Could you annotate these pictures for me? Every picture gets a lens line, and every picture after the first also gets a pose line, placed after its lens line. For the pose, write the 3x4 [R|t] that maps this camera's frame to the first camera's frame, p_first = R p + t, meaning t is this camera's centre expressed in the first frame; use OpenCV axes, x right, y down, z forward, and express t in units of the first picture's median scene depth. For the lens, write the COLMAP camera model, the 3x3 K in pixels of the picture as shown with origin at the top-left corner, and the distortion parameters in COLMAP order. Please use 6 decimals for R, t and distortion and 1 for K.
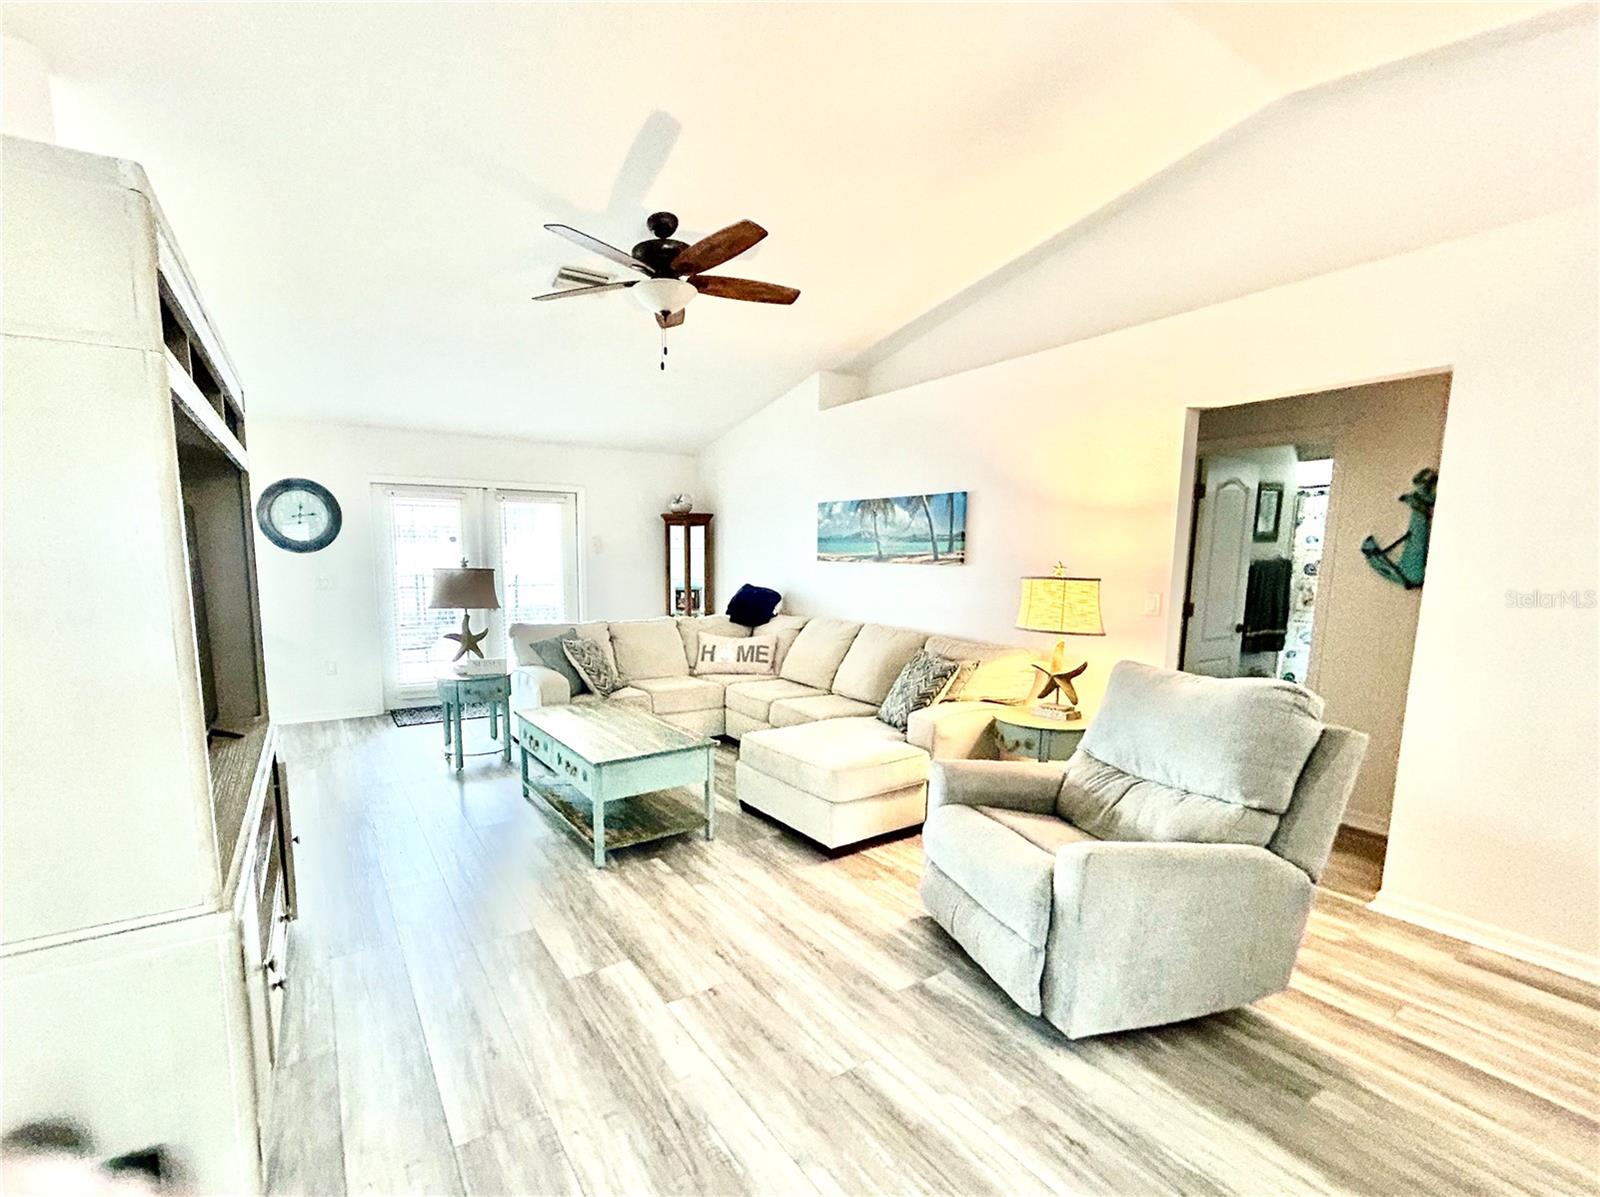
lens RADIAL K [[635.8, 0, 794.8], [0, 635.8, 631.6], [0, 0, 1]] dist [0.000180, -0.000039]
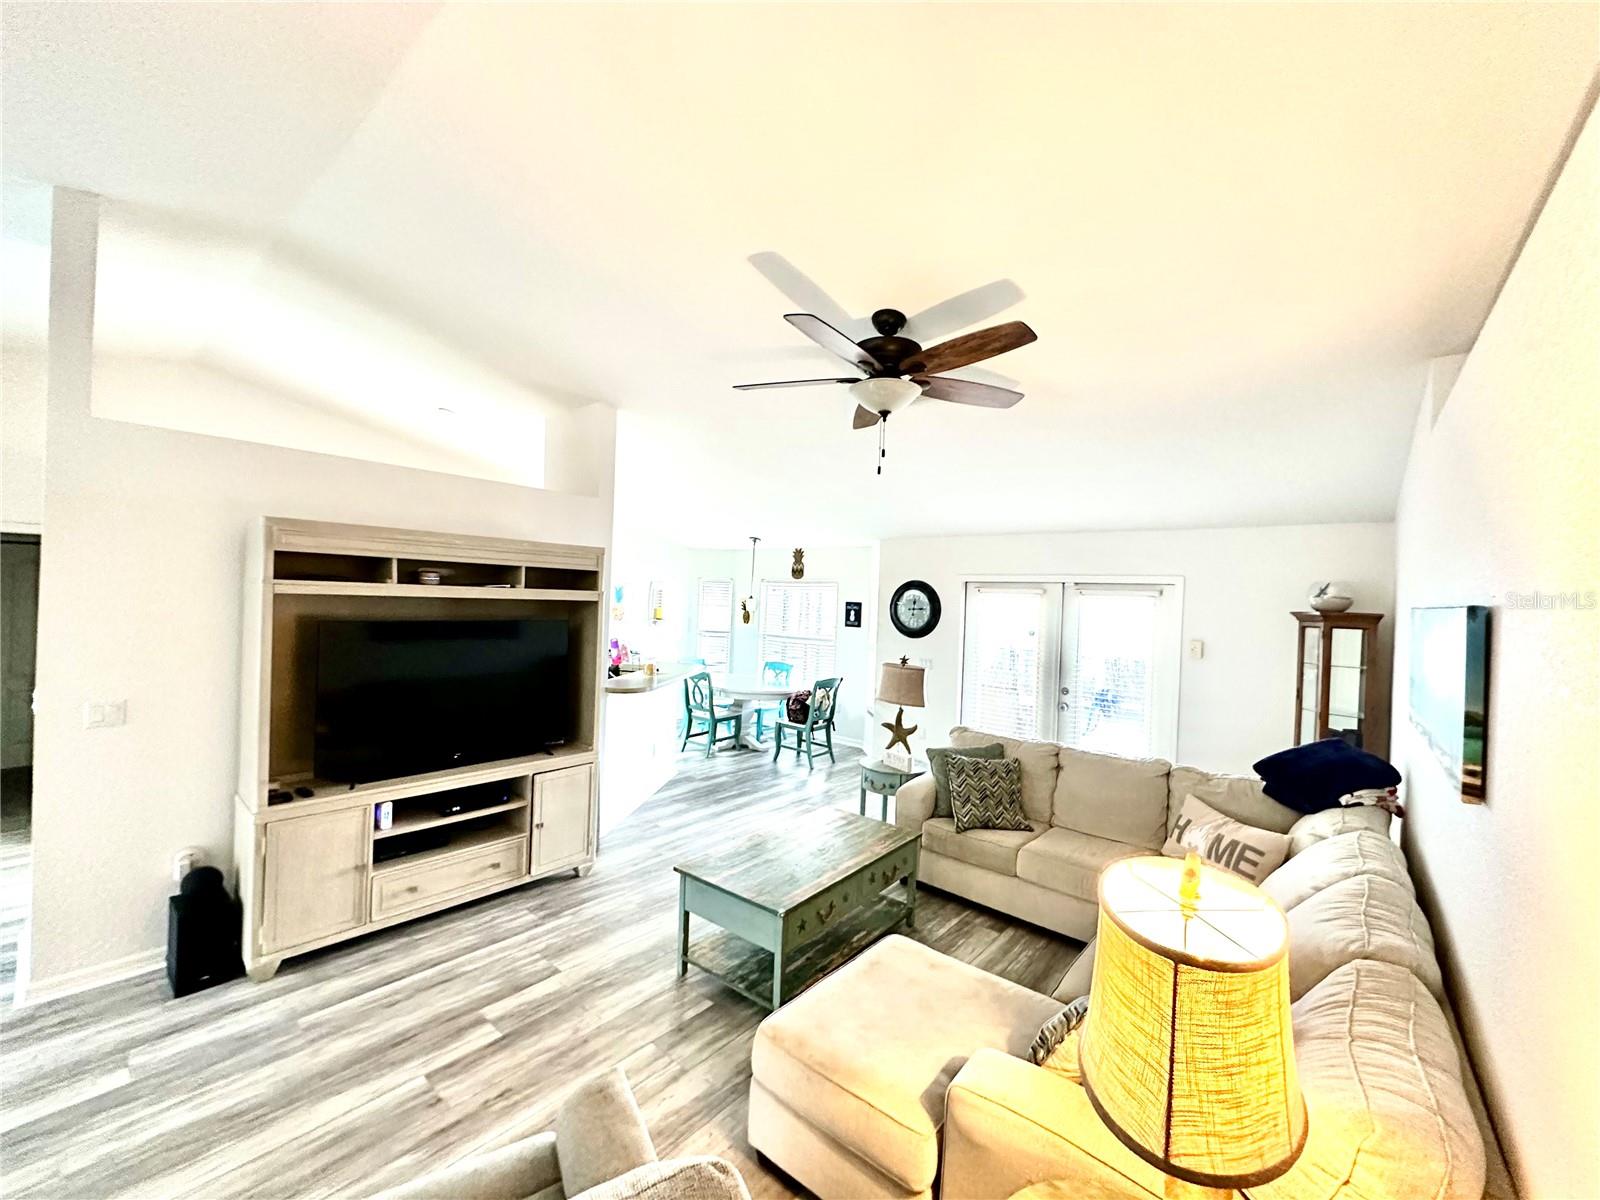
lens RADIAL K [[639.2, 0, 800.0], [0, 639.2, 600.0], [0, 0, 1]] dist [-0.000315, 0.000140]
pose [[0.305834, 0.007566, -0.952055, 0.462421], [-0.161819, 0.985833, -0.044148, -0.132827], [0.938233, 0.167562, 0.302725, 0.484567]]
